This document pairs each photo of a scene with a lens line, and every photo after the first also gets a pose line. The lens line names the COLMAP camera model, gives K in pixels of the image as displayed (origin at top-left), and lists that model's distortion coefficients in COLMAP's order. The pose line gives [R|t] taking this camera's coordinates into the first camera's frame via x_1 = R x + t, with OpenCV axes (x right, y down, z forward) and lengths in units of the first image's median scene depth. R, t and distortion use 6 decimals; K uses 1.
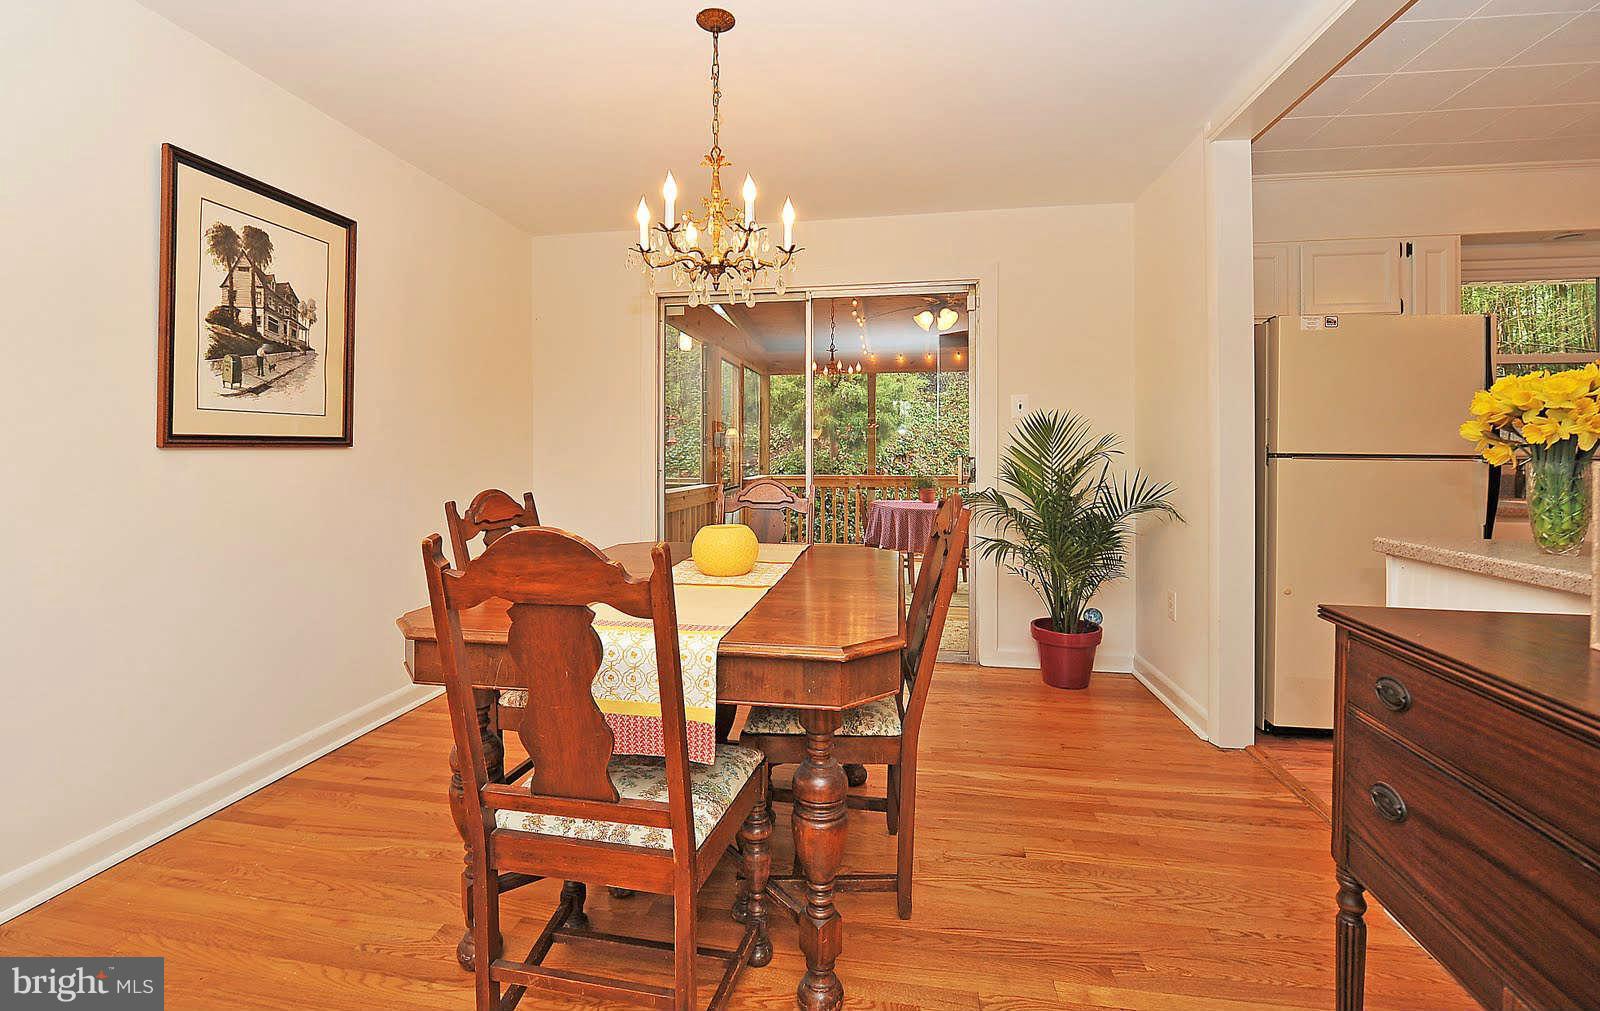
lens RADIAL K [[670.5, 0, 791.2], [0, 670.5, 446.9], [0, 0, 1]] dist [-0.012518, -0.000927]
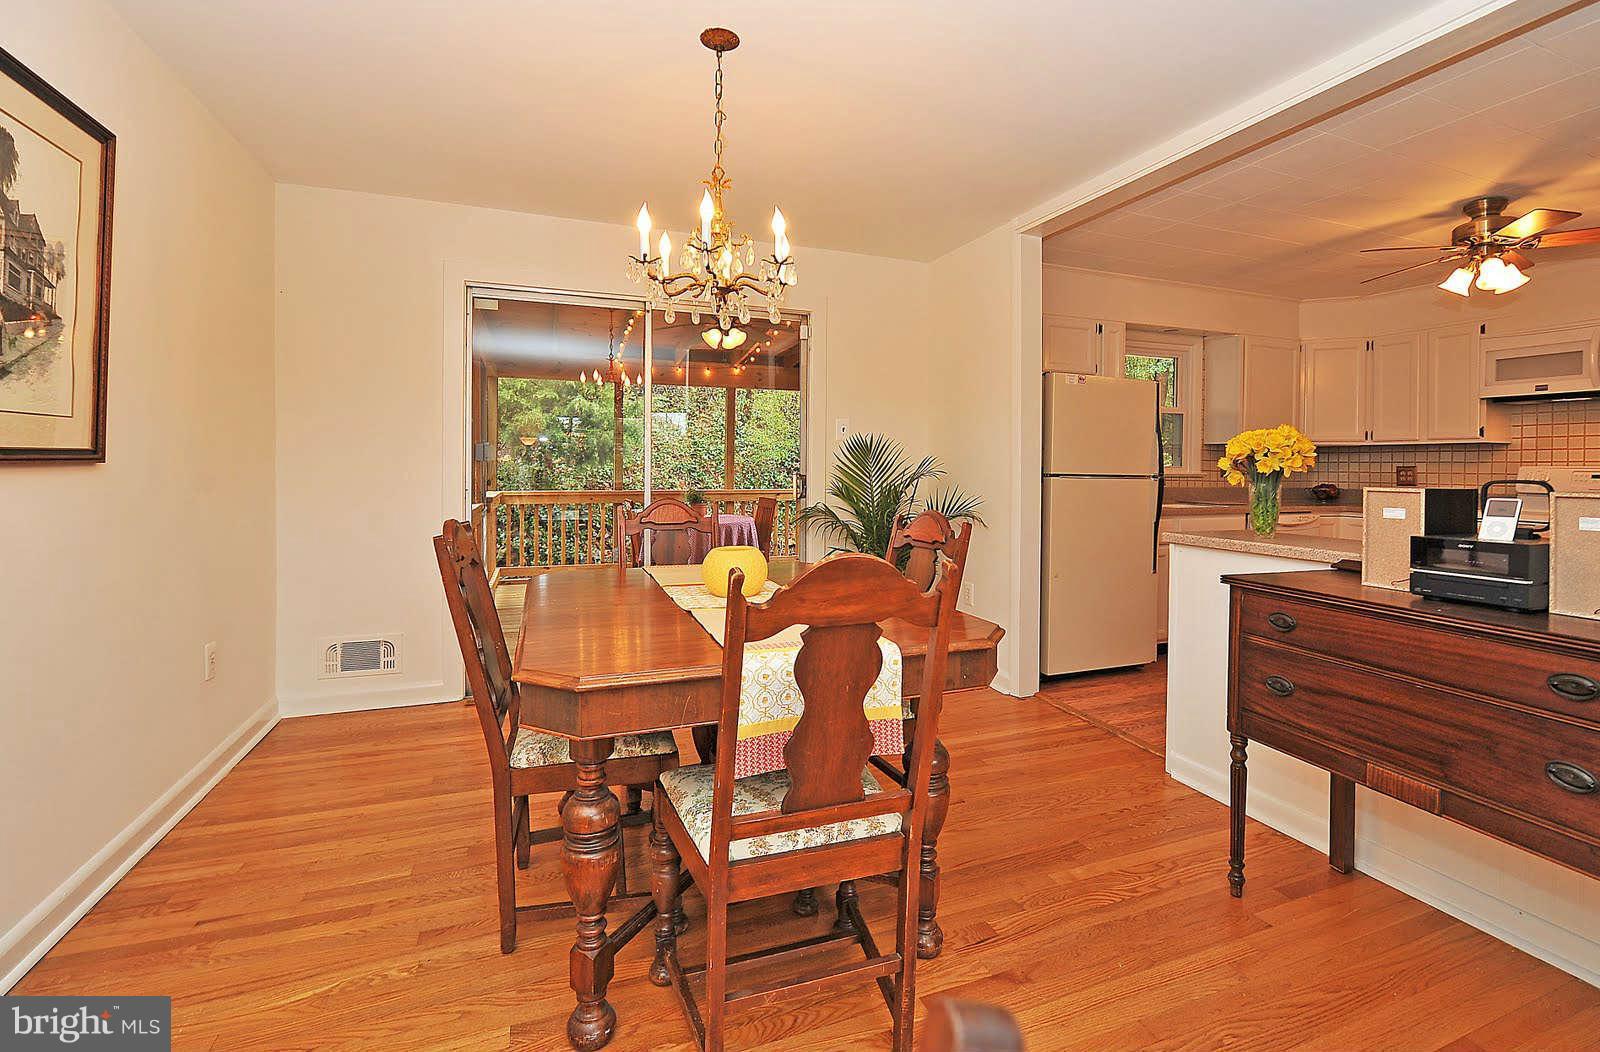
lens RADIAL K [[699.7, 0, 802.2], [0, 699.7, 464.1], [0, 0, 1]] dist [-0.011003, -0.001809]
pose [[0.865412, 0.007009, 0.501012, -0.435242], [-0.011937, 0.999907, 0.006630, -0.013476], [-0.500919, -0.011718, 0.865415, 0.027561]]
